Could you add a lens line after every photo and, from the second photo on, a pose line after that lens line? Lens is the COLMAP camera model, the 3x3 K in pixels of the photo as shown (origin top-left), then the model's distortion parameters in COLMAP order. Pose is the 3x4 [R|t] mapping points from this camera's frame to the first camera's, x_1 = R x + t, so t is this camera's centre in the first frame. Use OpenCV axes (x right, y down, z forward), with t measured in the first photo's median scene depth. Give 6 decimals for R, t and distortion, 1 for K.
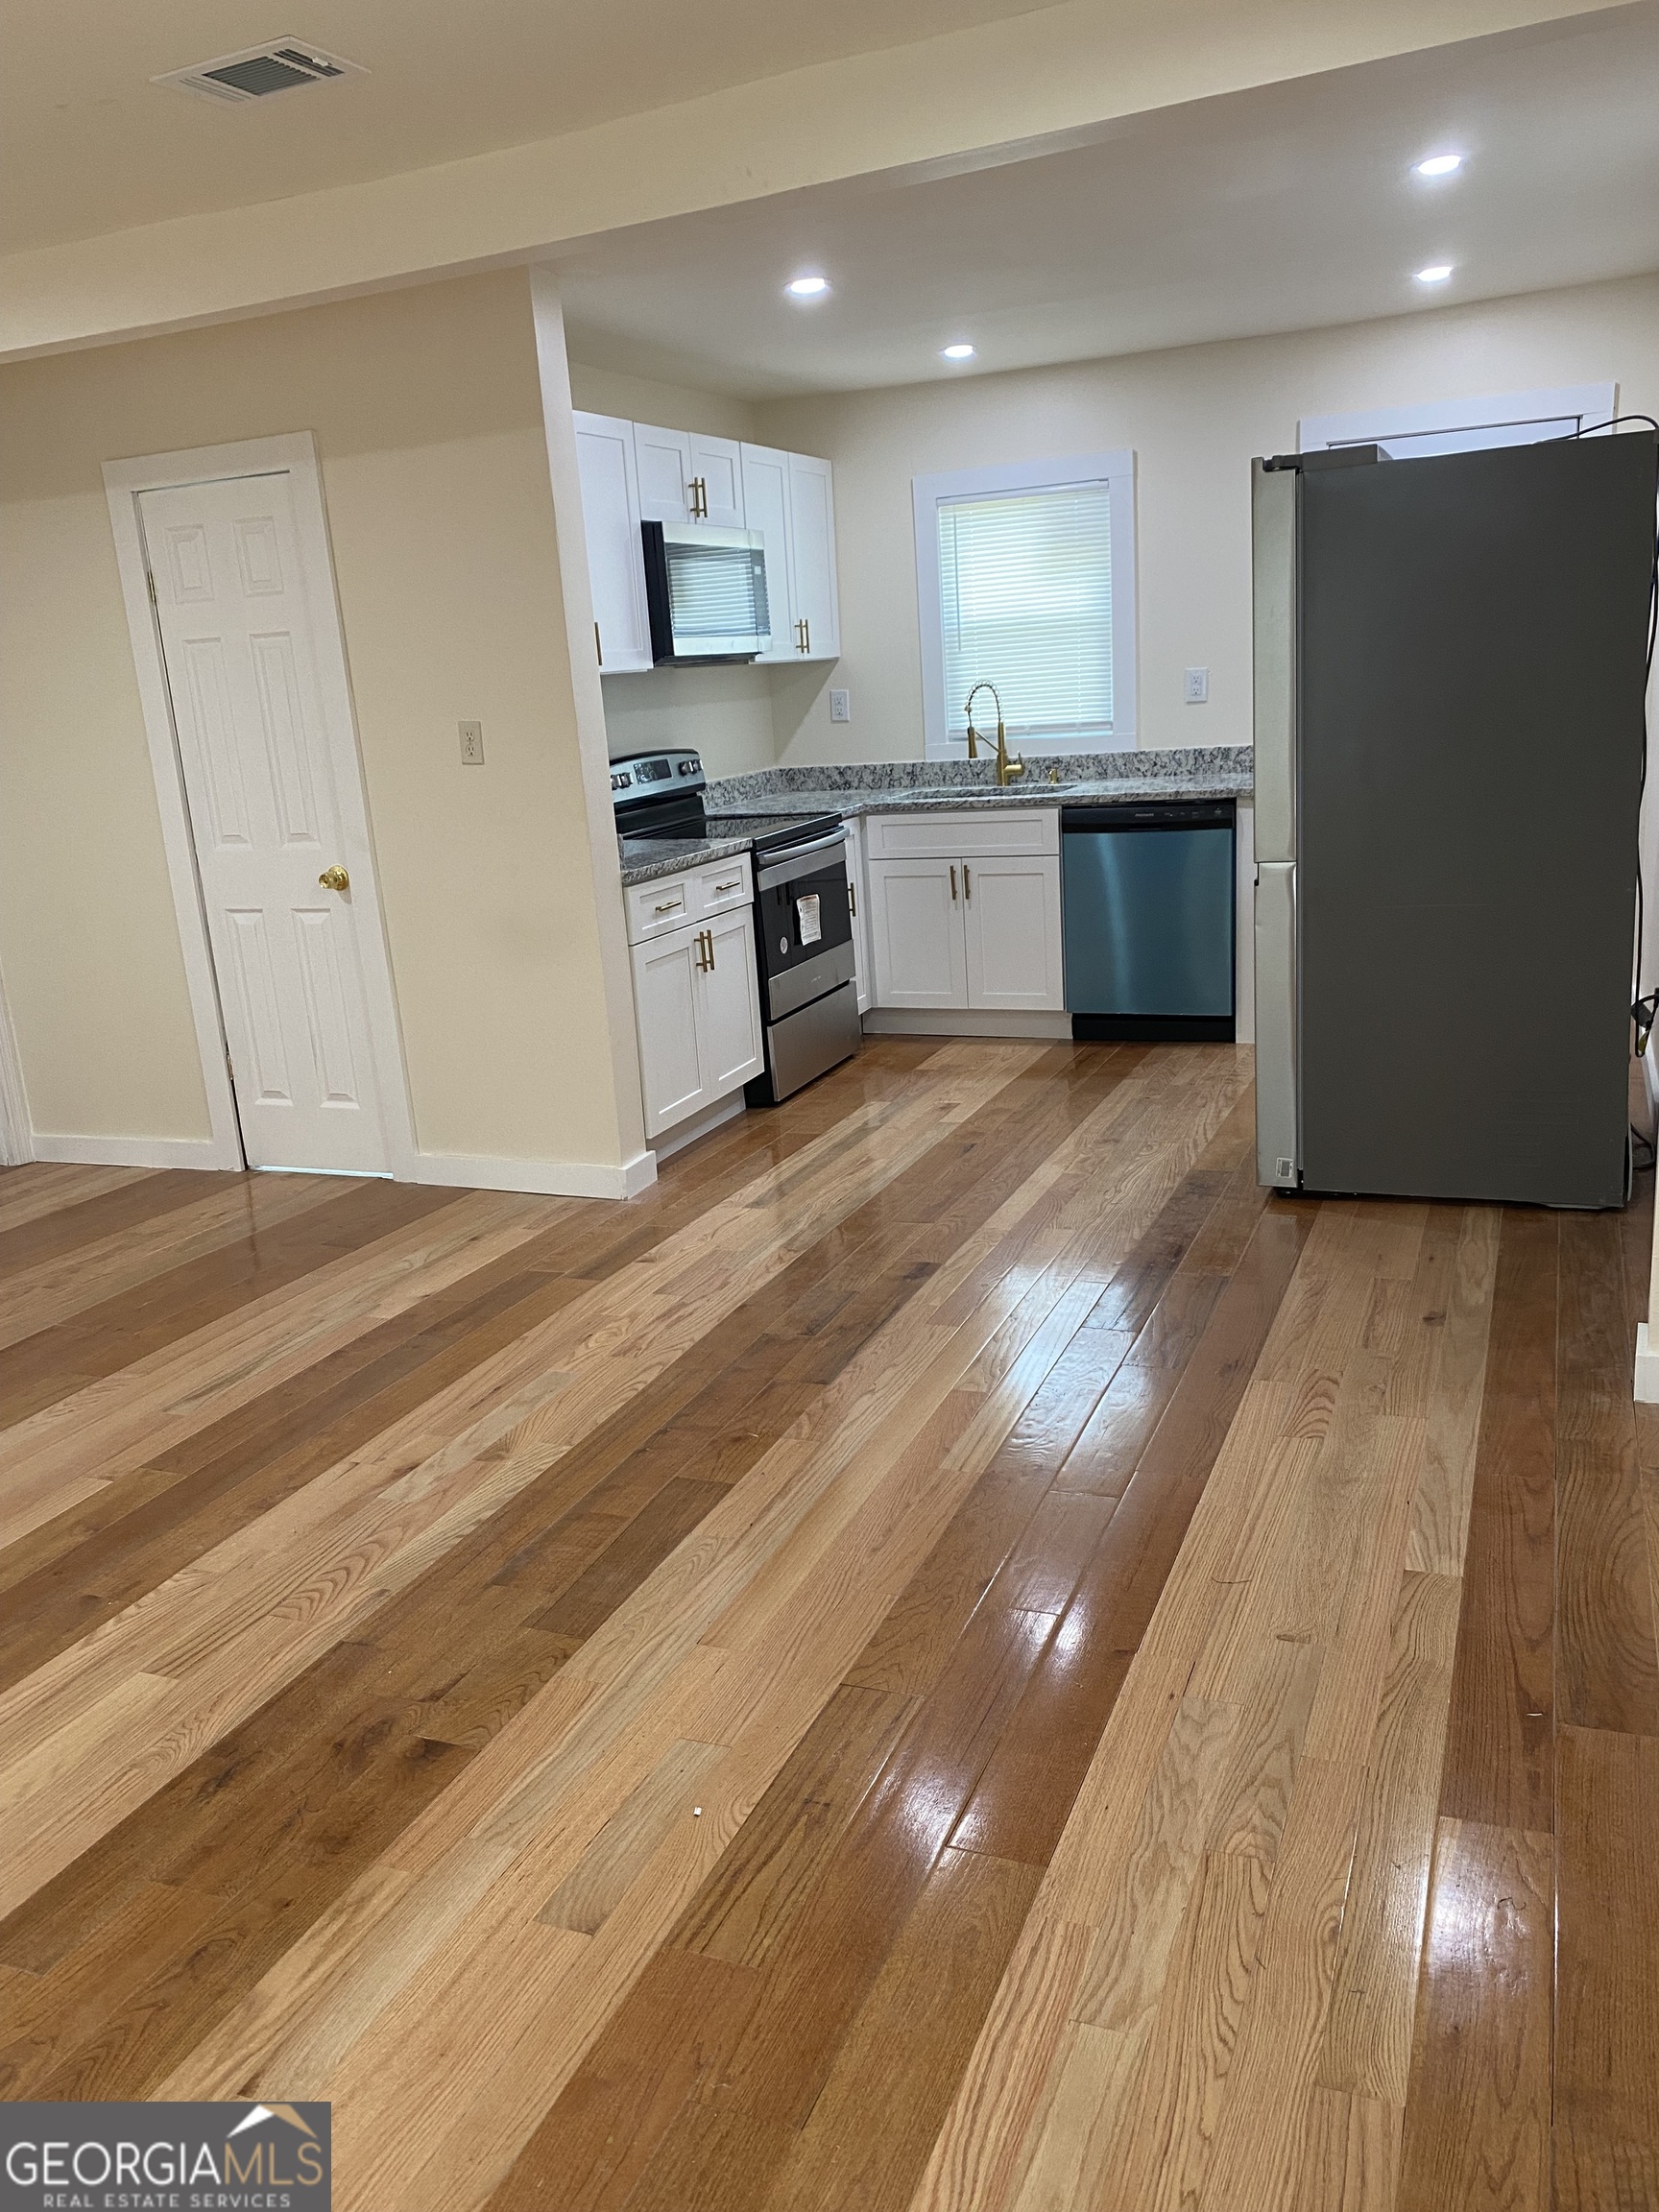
lens RADIAL K [[1674.3, 0, 816.7], [0, 1674.3, 1056.1], [0, 0, 1]] dist [0.068158, -0.070766]
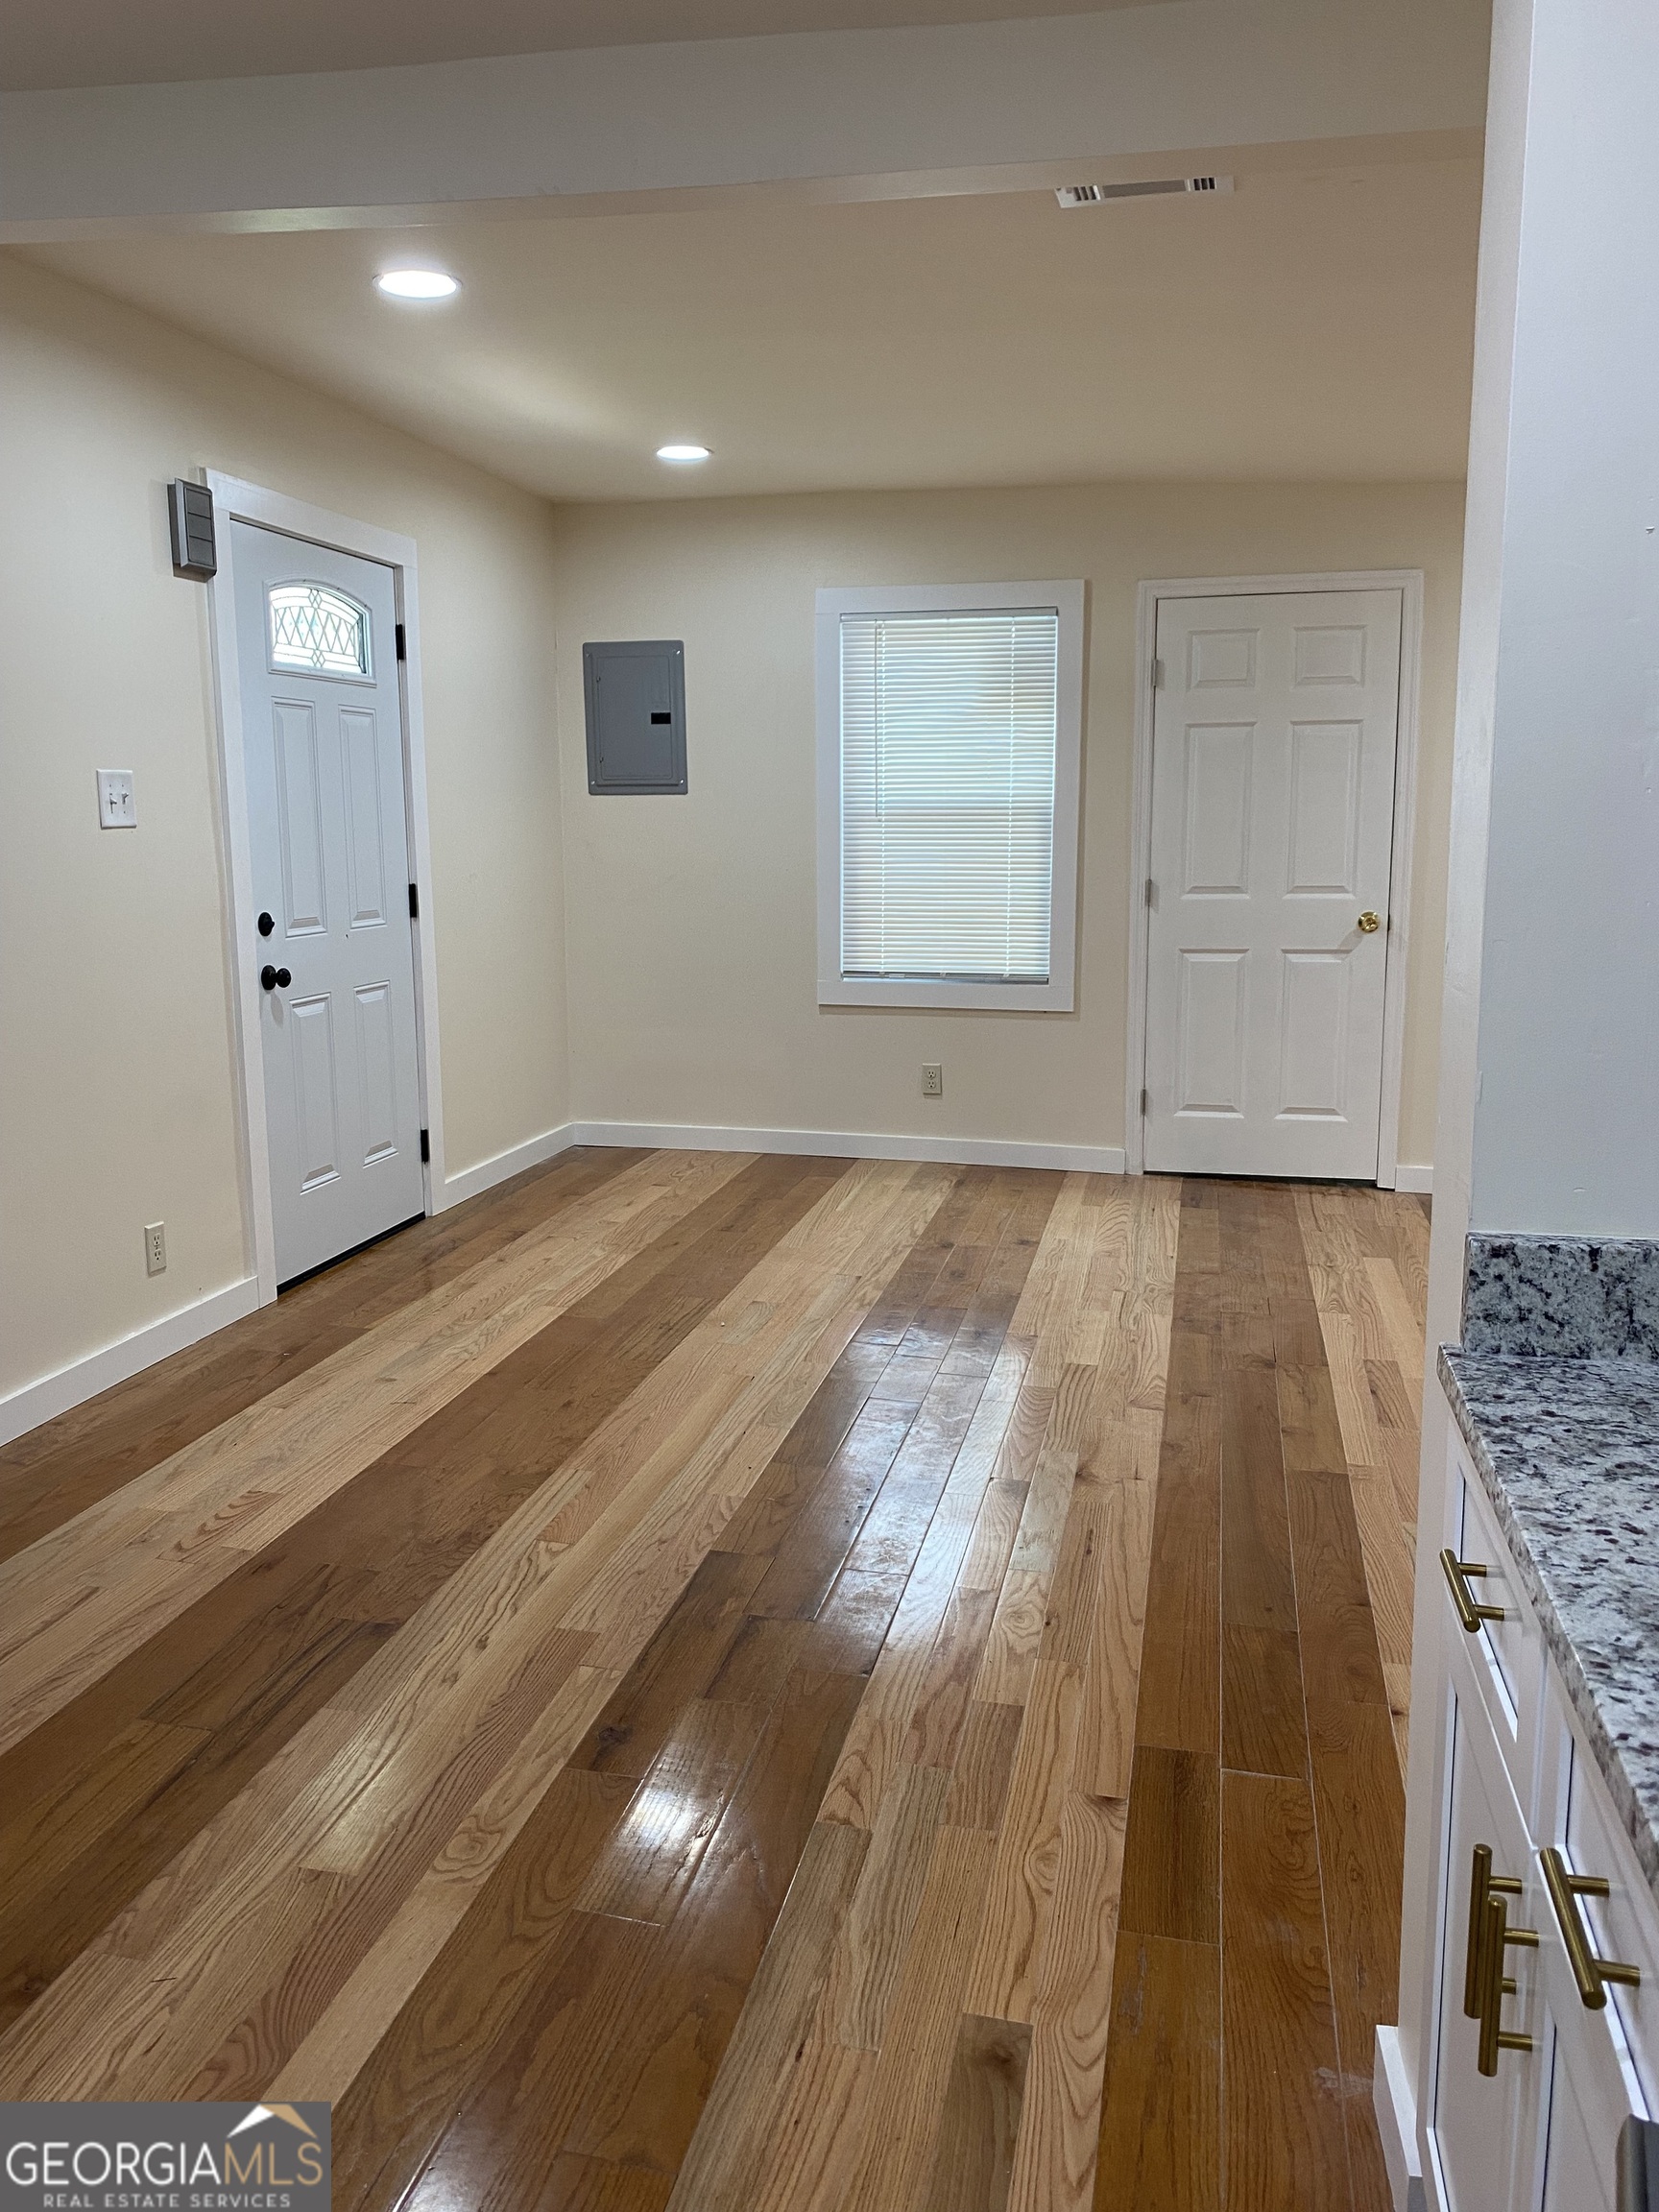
lens RADIAL K [[1674.3, 0, 830.6], [0, 1674.3, 1100.7], [0, 0, 1]] dist [0.068158, -0.070766]
pose [[-0.981173, 0.102288, -0.163821, 0.051425], [0.027978, 0.914563, 0.403475, -0.299724], [0.191095, 0.391295, -0.900206, 1.312594]]
